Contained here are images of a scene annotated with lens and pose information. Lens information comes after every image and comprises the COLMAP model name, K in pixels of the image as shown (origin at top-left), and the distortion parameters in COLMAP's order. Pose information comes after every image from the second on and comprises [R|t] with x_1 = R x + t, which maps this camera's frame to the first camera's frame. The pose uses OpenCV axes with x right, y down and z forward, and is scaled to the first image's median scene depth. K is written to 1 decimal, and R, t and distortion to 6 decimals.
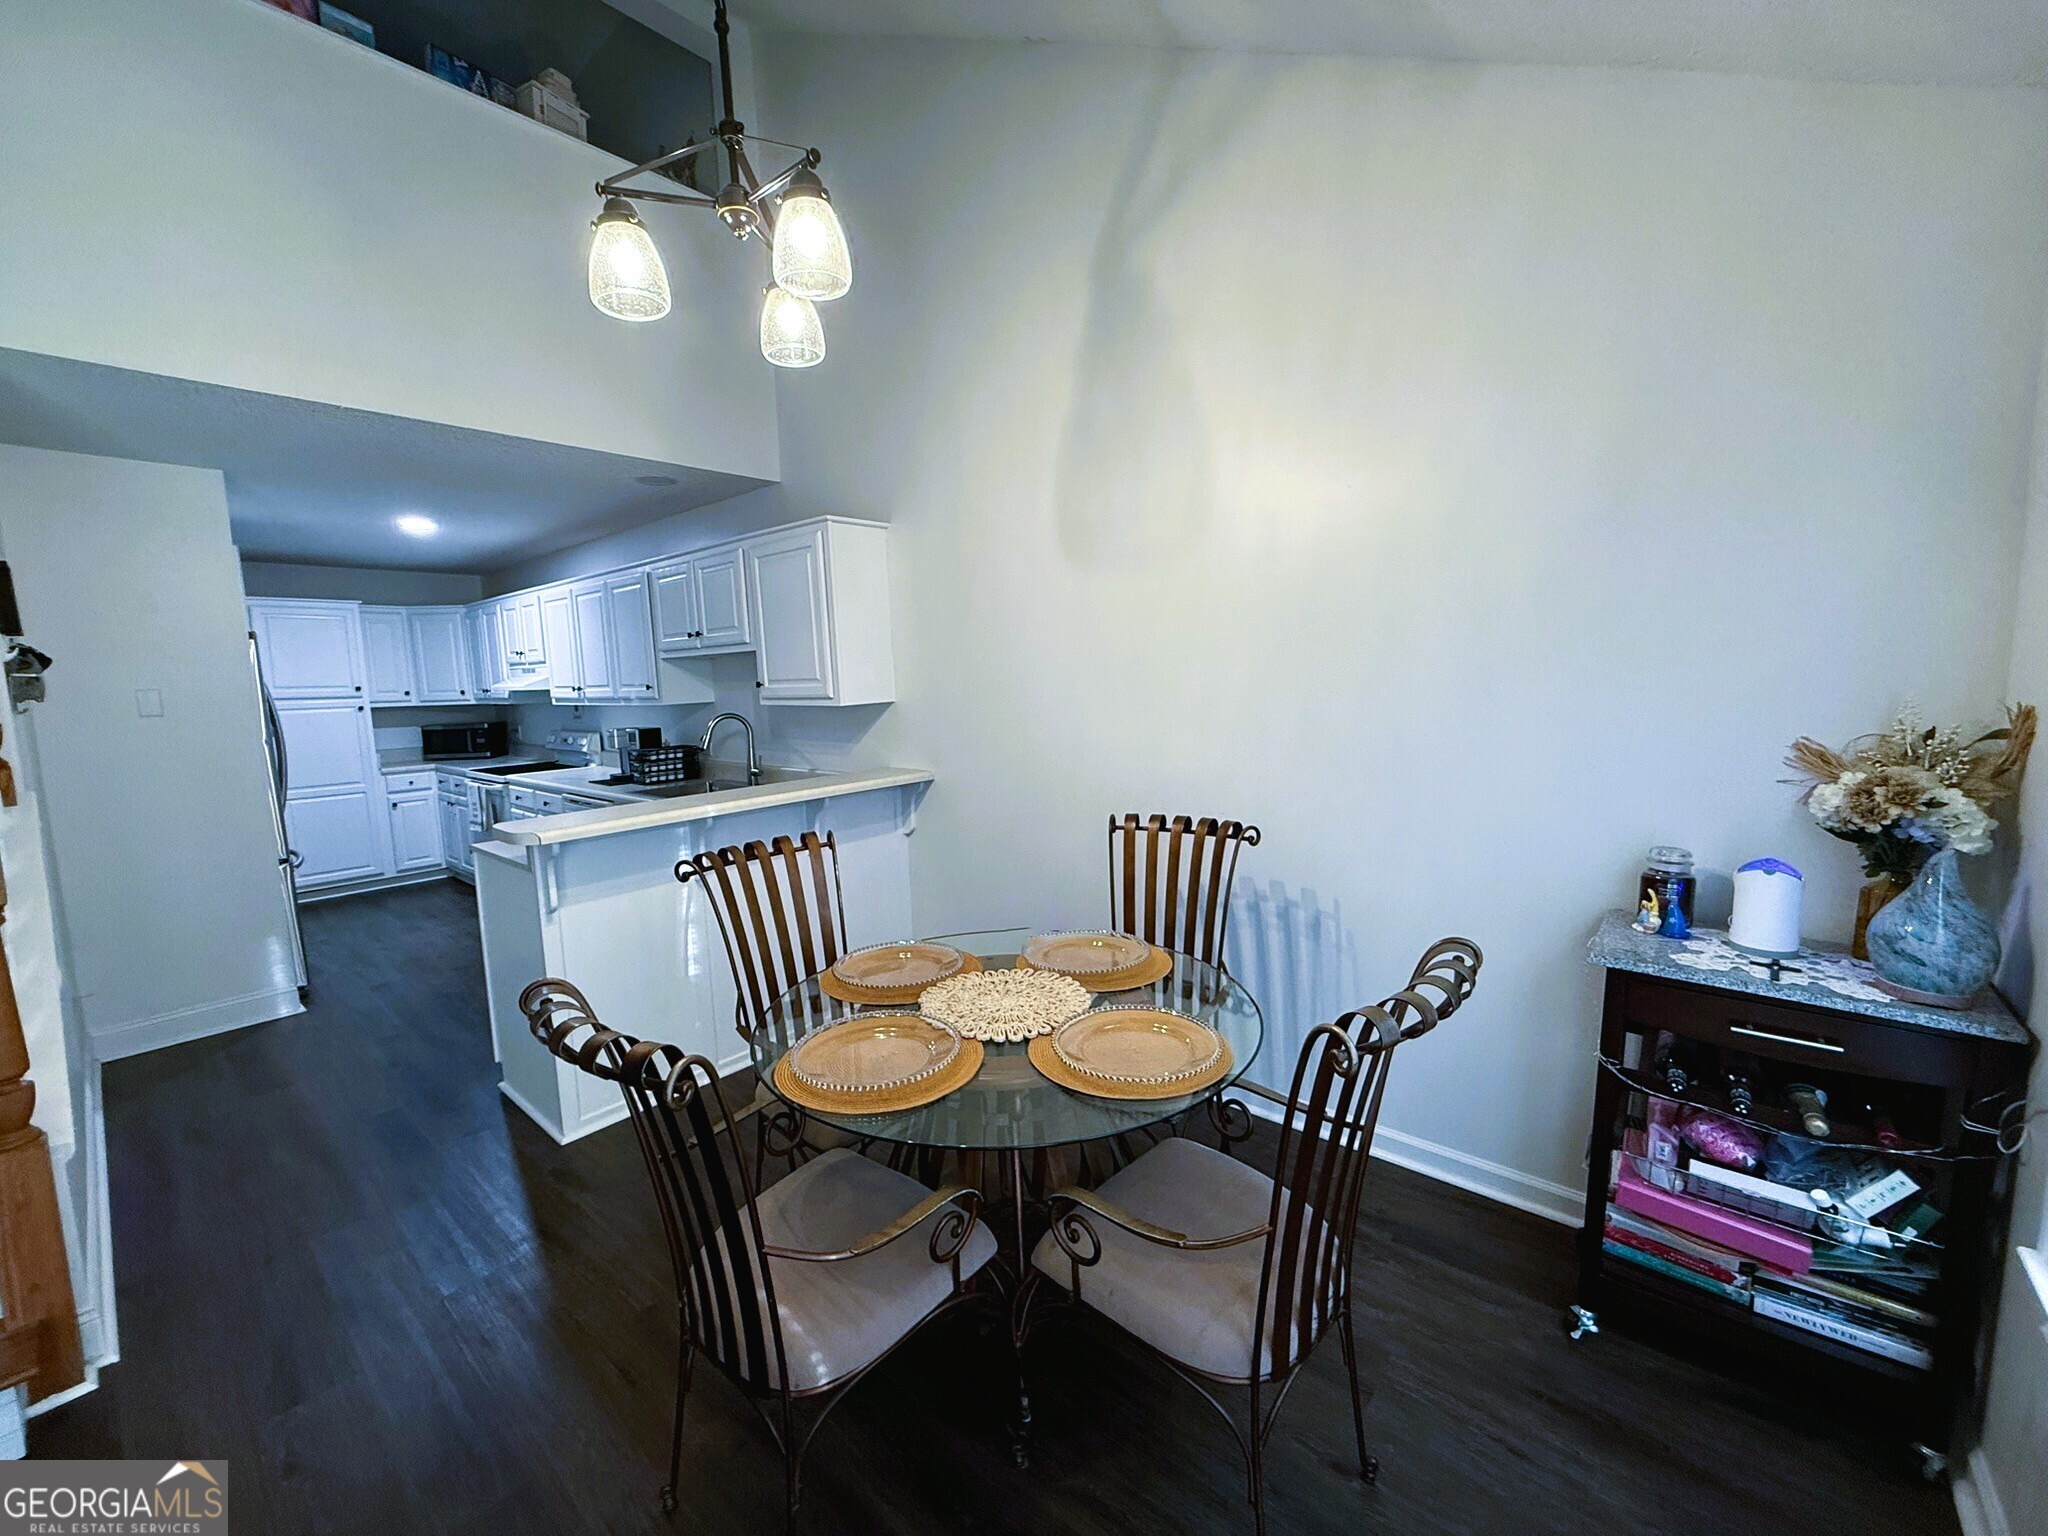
lens RADIAL K [[826.7, 0, 1025.0], [0, 826.7, 771.8], [0, 0, 1]] dist [-0.002514, -0.000219]
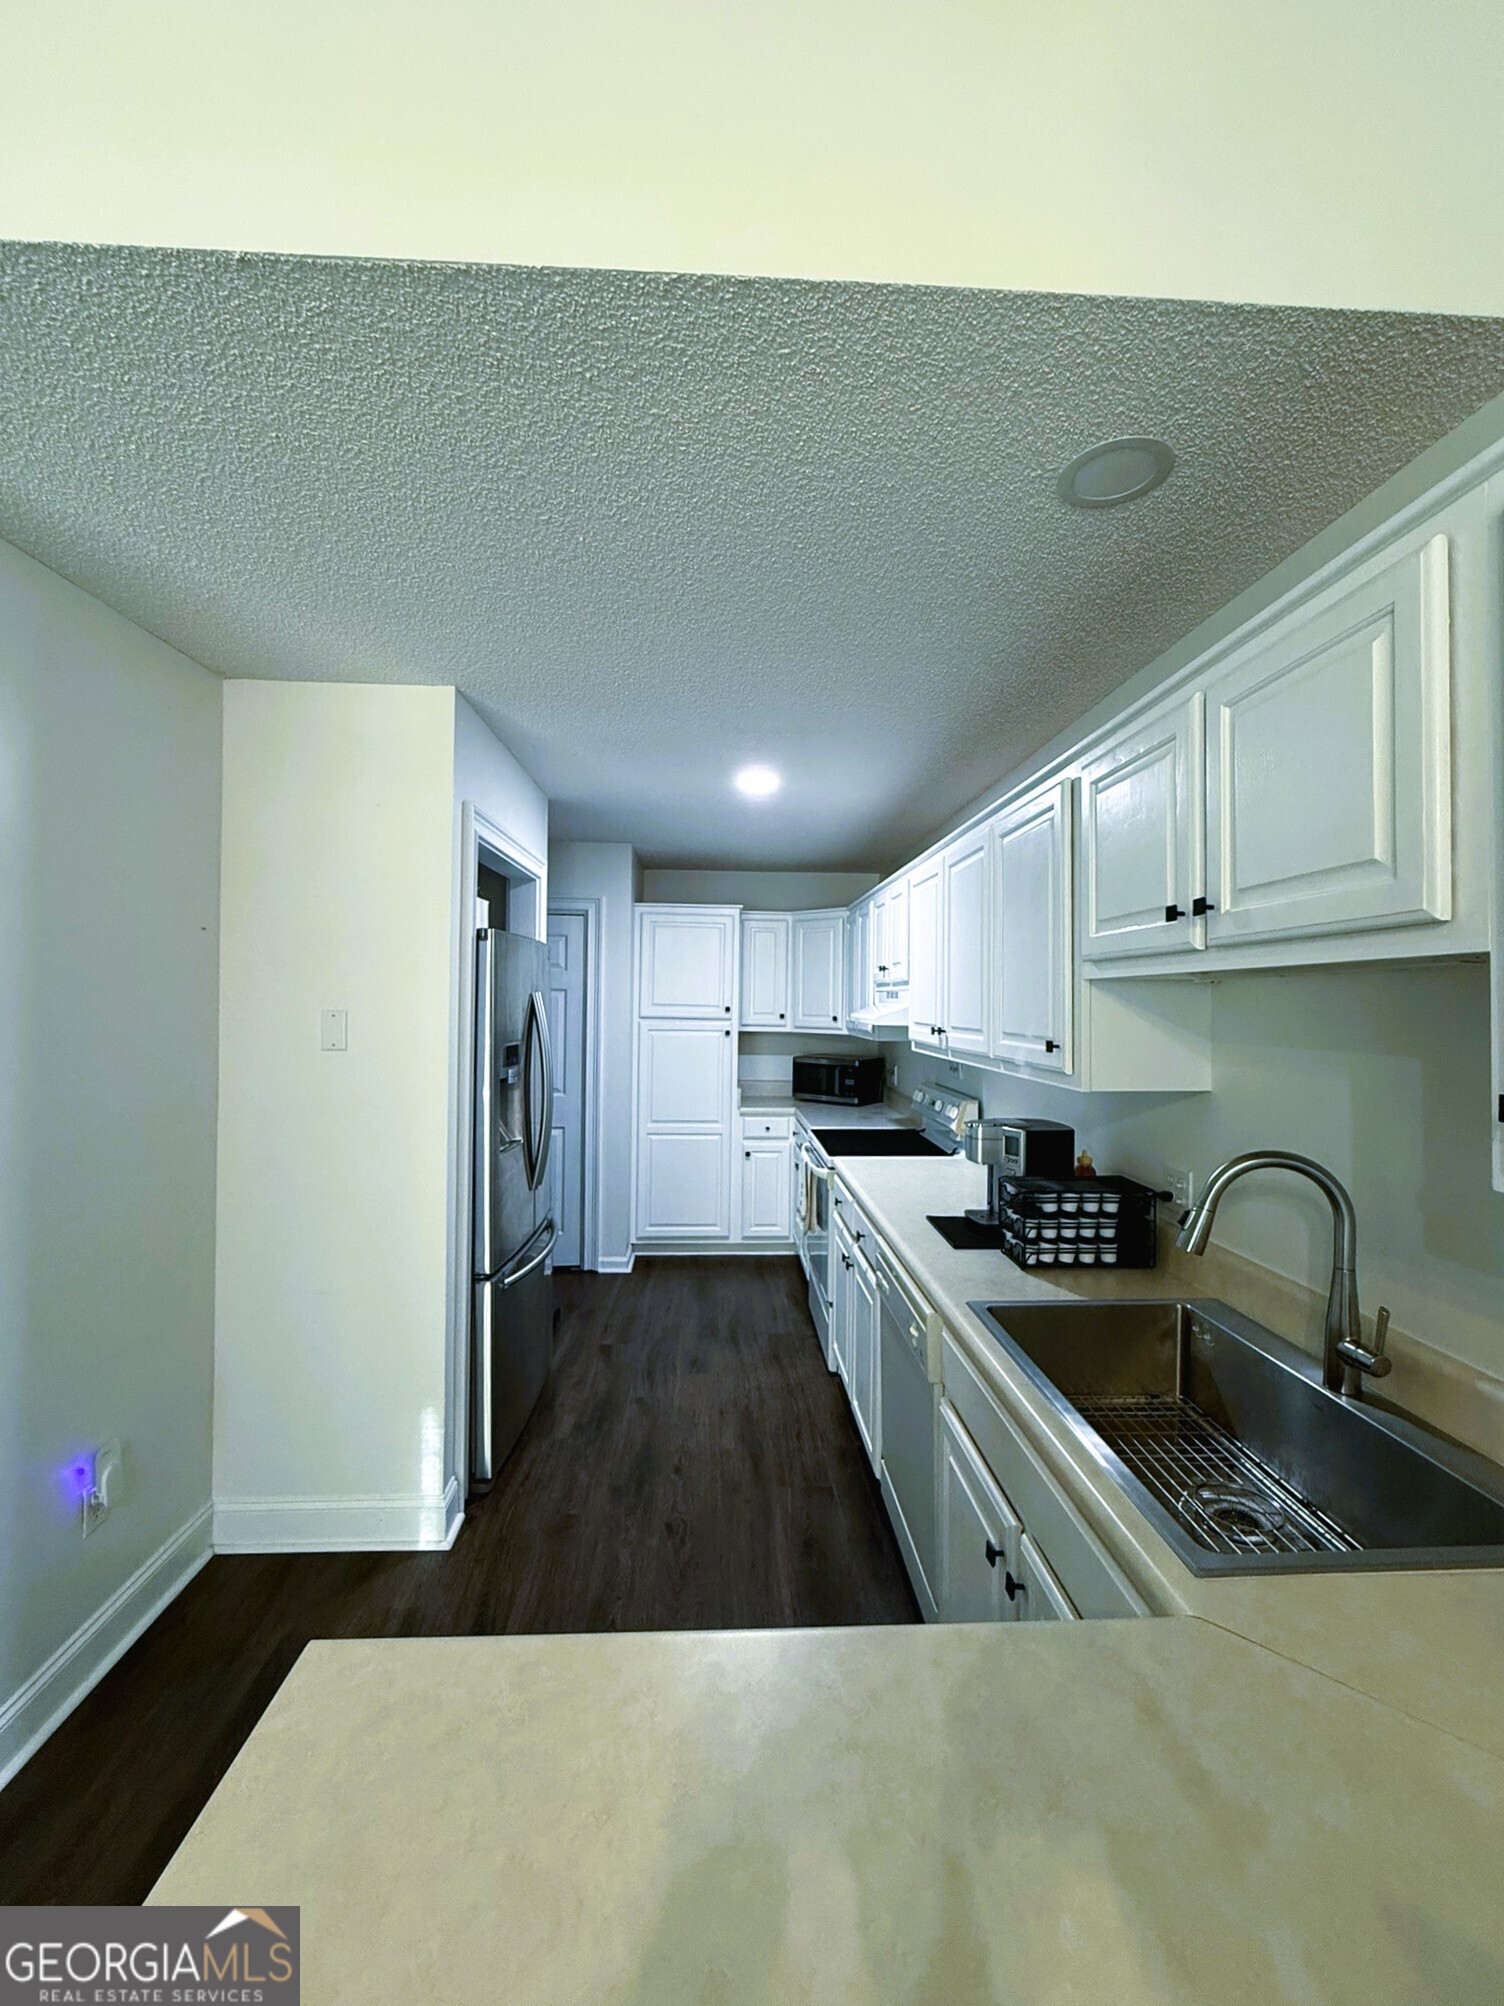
lens RADIAL K [[816.9, 0, 751.3], [0, 816.9, 991.3], [0, 0, 1]] dist [0.000081, 0.000002]
pose [[0.686604, 0.028743, -0.726463, -0.262077], [-0.118501, 0.990280, -0.072818, -0.082938], [0.717309, 0.136083, 0.683336, 0.609918]]
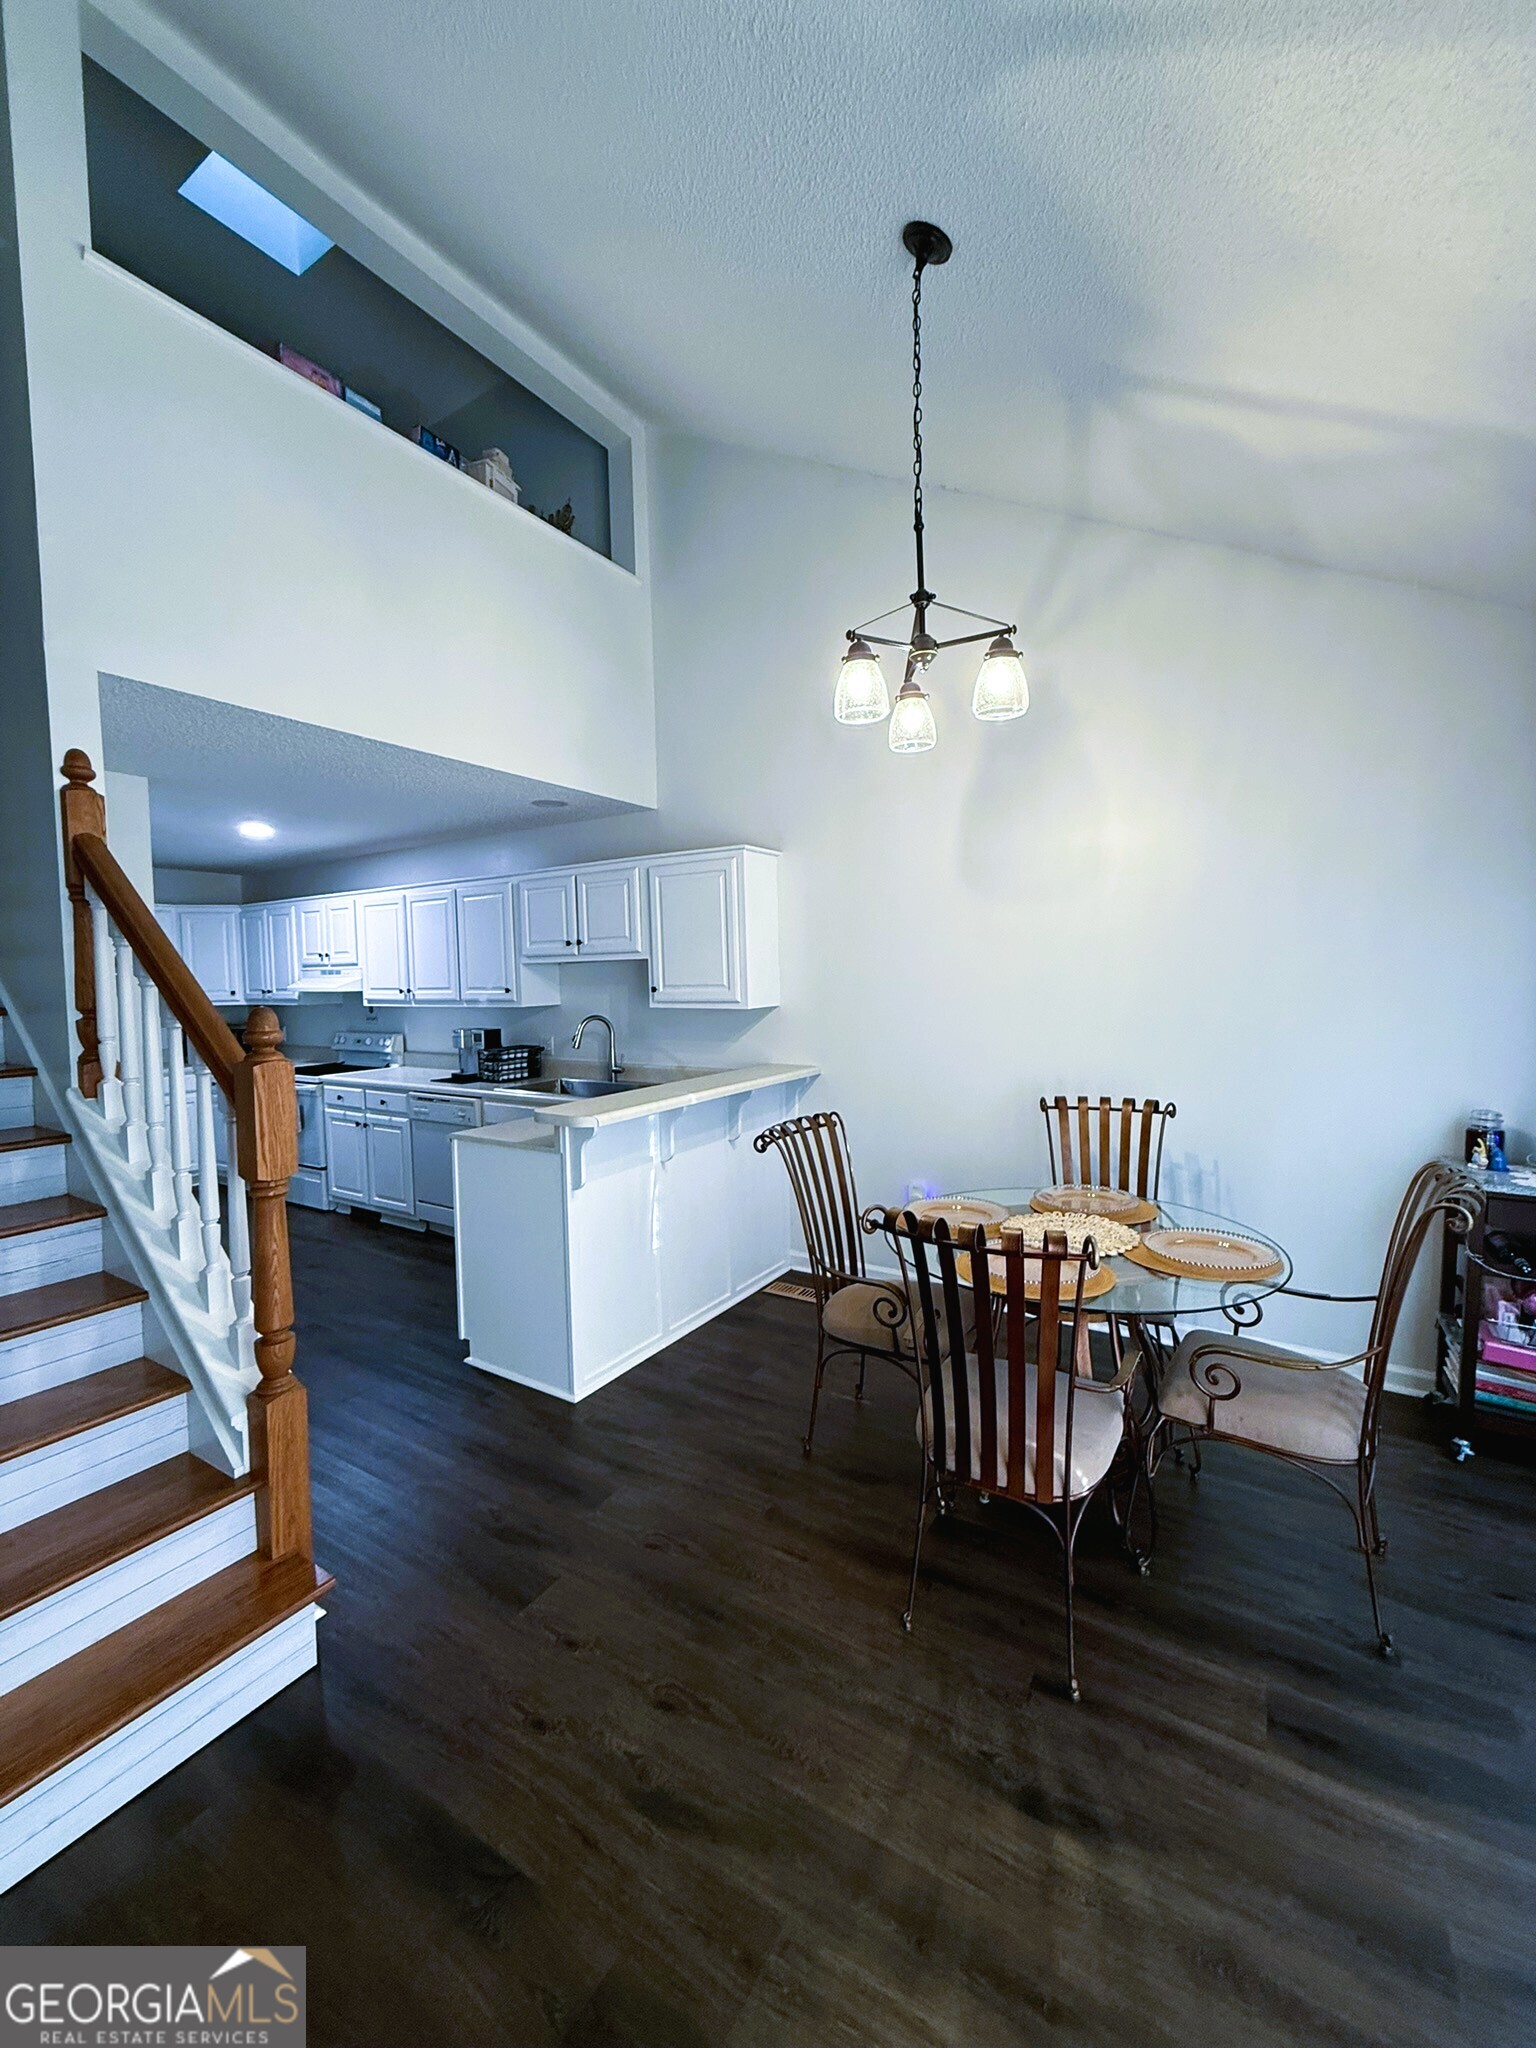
lens RADIAL K [[824.2, 0, 779.6], [0, 824.2, 1021.6], [0, 0, 1]] dist [0.001261, 0.000038]
pose [[0.987074, 0.004161, 0.160210, -0.285792], [0.006557, 0.997778, -0.066308, 0.010522], [-0.160130, 0.066502, 0.984853, -0.100744]]
